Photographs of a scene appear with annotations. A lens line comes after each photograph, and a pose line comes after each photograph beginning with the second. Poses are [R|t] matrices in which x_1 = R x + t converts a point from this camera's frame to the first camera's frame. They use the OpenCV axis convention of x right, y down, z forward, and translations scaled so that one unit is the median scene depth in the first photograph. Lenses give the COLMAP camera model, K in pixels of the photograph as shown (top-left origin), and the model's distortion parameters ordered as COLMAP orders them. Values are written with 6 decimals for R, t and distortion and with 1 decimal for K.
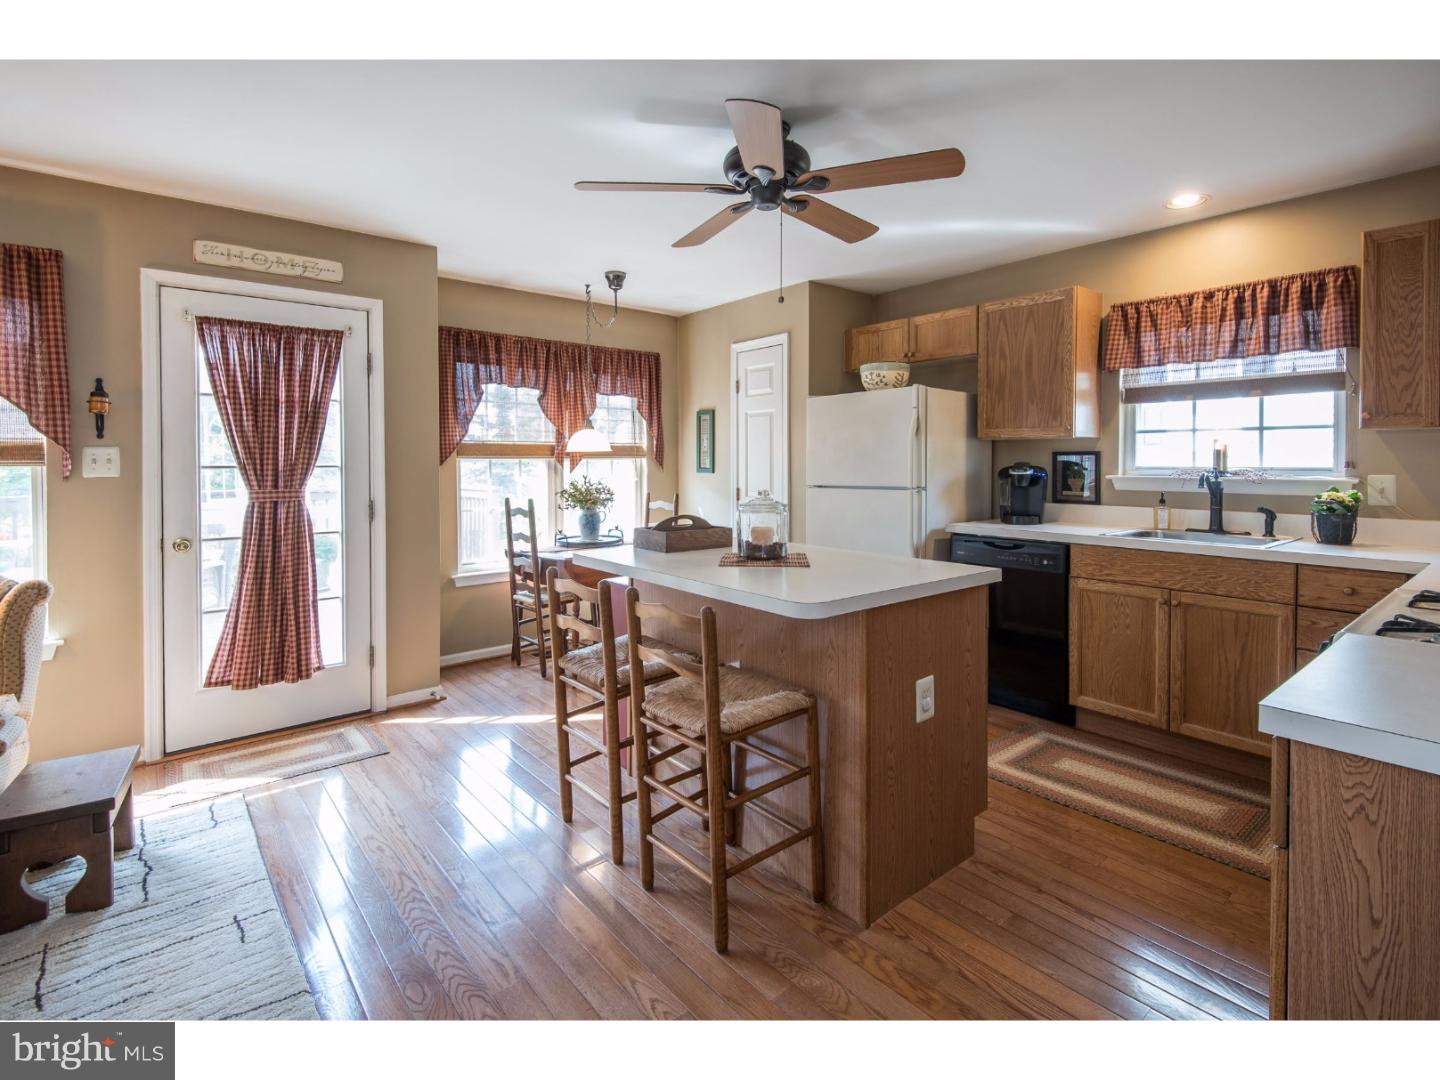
lens RADIAL K [[685.0, 0, 706.0], [0, 685.0, 550.4], [0, 0, 1]] dist [0.022127, -0.005682]
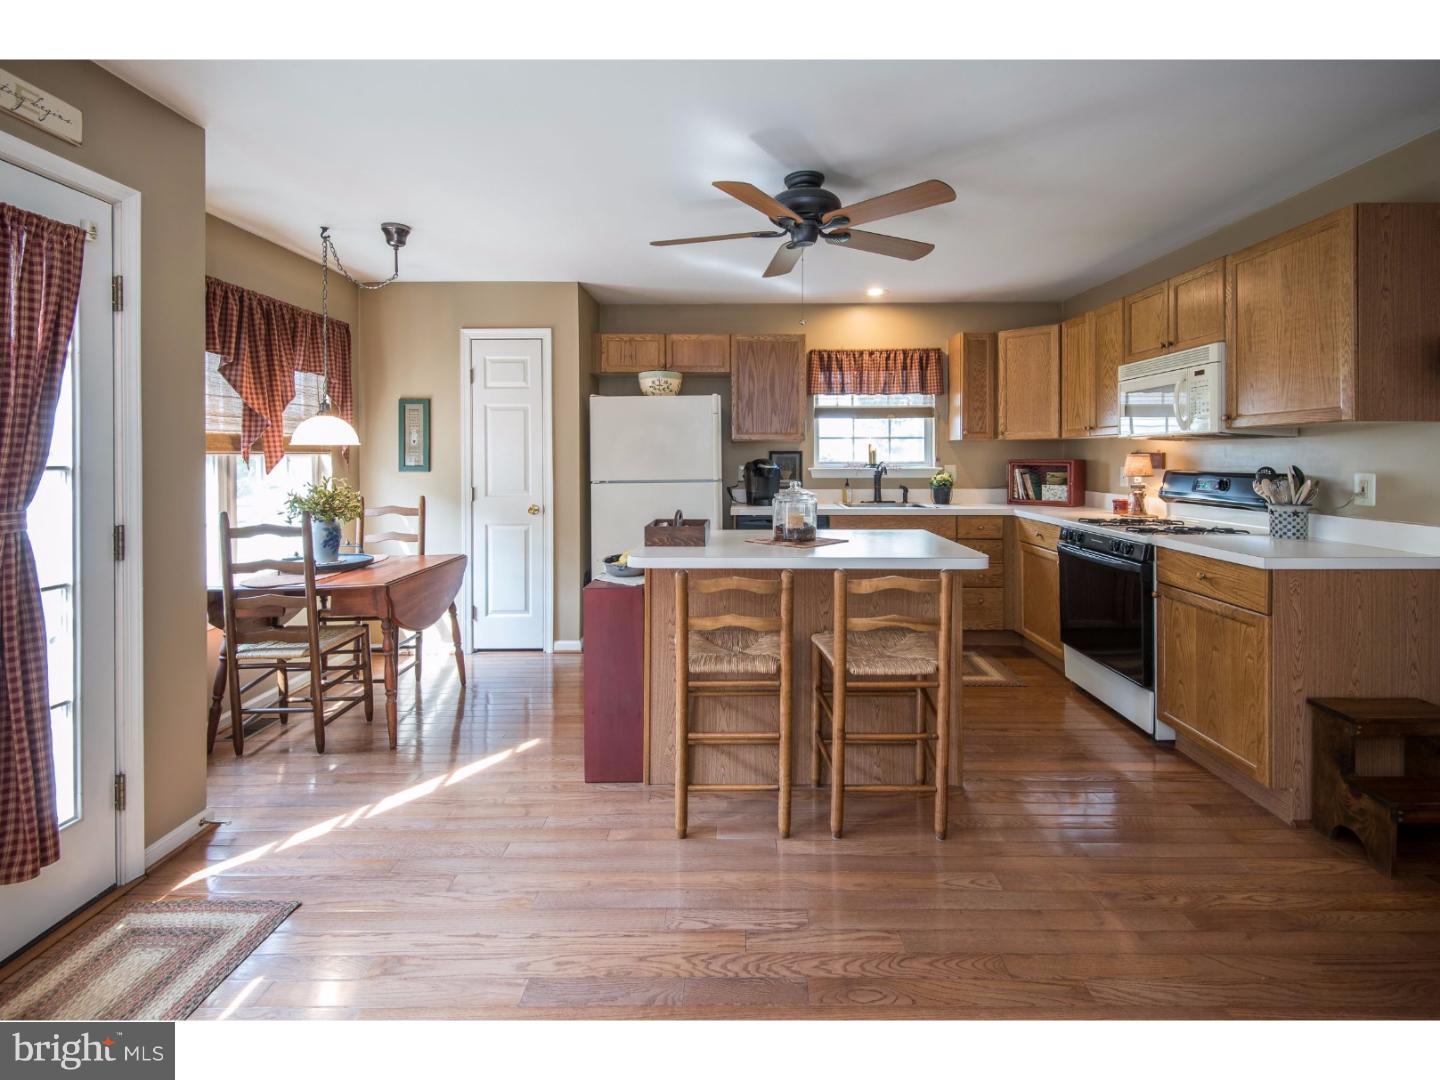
lens RADIAL K [[685.0, 0, 717.0], [0, 685.0, 541.7], [0, 0, 1]] dist [0.022127, -0.005682]
pose [[0.642858, -0.094441, 0.760141, -0.661912], [0.101940, 0.994091, 0.037295, -0.031239], [-0.759172, 0.053513, 0.648686, 0.248747]]
